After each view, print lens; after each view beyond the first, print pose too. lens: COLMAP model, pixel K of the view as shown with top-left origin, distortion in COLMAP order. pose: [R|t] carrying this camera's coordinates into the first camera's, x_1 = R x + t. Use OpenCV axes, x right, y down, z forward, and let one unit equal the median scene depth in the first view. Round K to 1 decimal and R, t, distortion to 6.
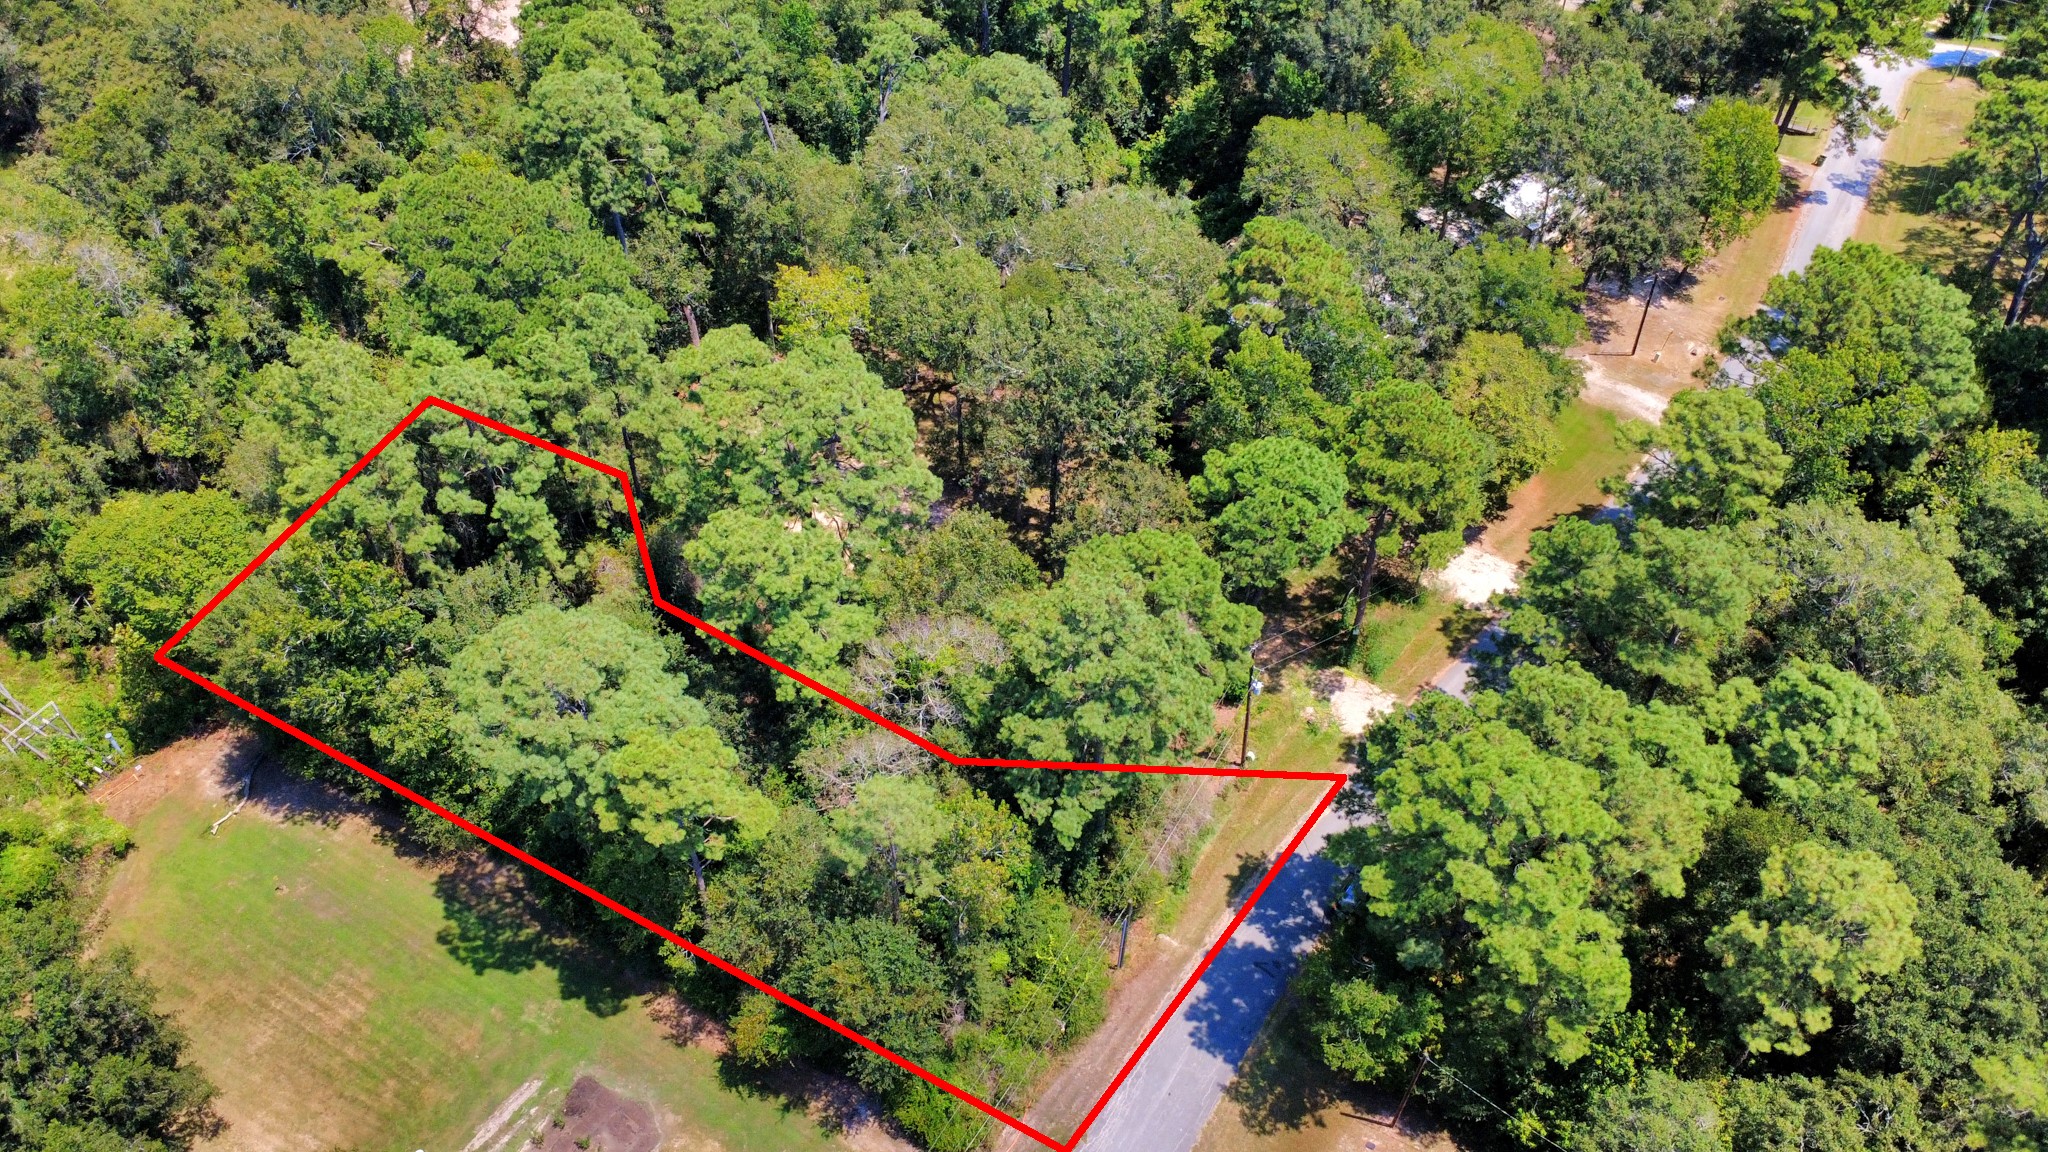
lens RADIAL K [[1495.9, 0, 1028.0], [0, 1495.9, 564.2], [0, 0, 1]] dist [0.011613, -0.006559]
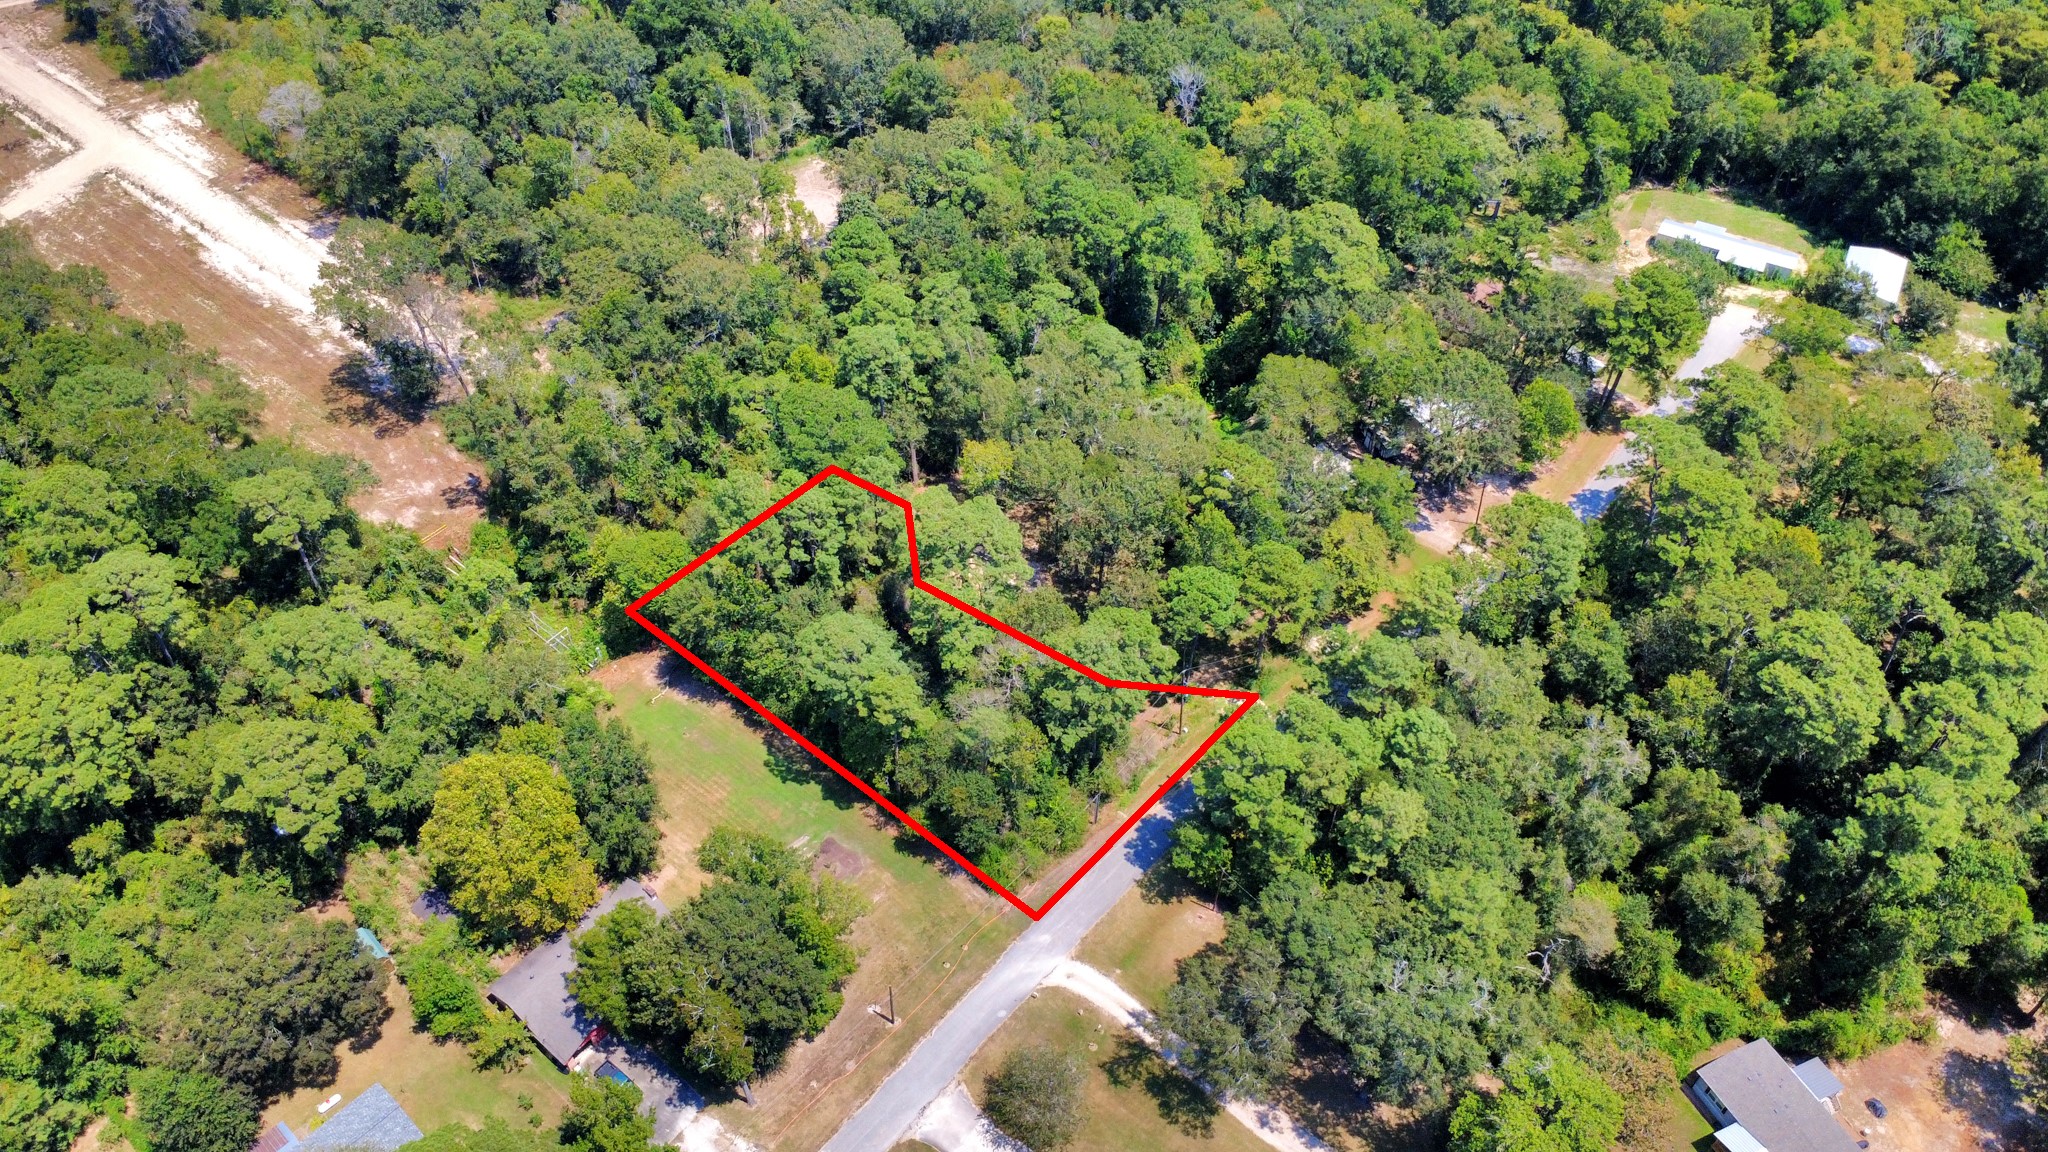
lens RADIAL K [[1495.9, 0, 1028.0], [0, 1495.9, 564.2], [0, 0, 1]] dist [0.011613, -0.006559]
pose [[0.988325, 0.109348, -0.106096, 0.150171], [-0.110121, 0.993917, -0.001441, -0.060917], [0.105293, 0.013108, 0.994355, -1.013764]]
